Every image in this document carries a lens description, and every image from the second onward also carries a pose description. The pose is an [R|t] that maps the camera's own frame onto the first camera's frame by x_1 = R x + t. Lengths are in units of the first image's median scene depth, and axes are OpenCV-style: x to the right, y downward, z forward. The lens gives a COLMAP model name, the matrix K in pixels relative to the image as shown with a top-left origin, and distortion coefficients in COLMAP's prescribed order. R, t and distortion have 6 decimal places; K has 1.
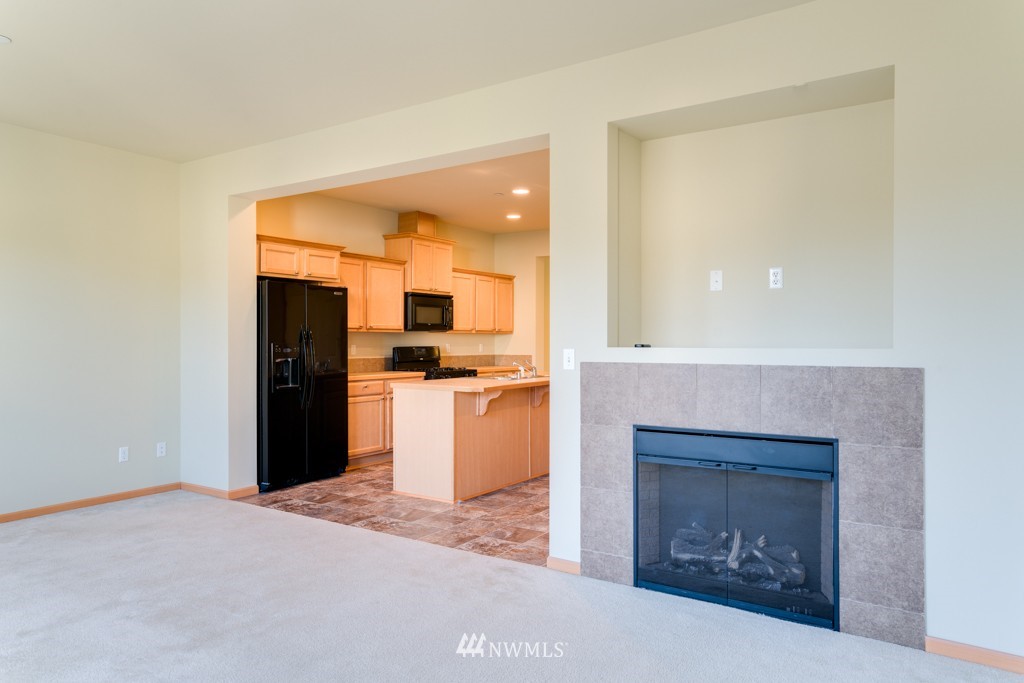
lens RADIAL K [[681.6, 0, 511.2], [0, 681.6, 343.8], [0, 0, 1]] dist [0.028968, 0.003325]
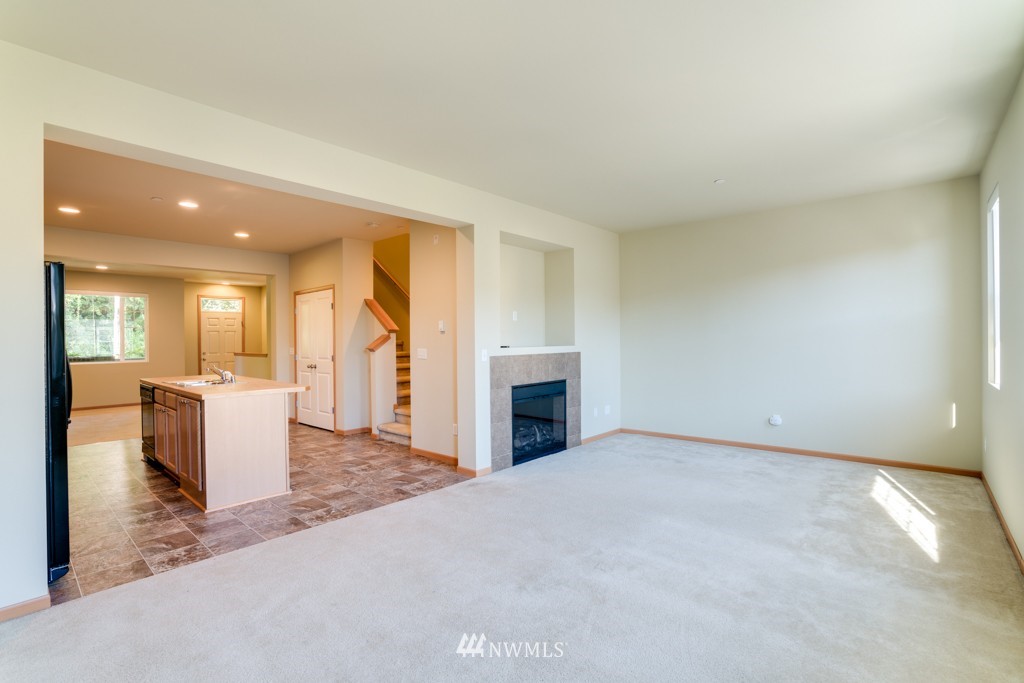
lens RADIAL K [[472.2, 0, 509.6], [0, 472.2, 342.1], [0, 0, 1]] dist [-0.000409, 0.000015]
pose [[0.150281, -0.001833, 0.988642, -1.140208], [0.018169, 0.999835, -0.000908, -0.008894], [-0.988476, 0.018099, 0.150289, 0.758031]]
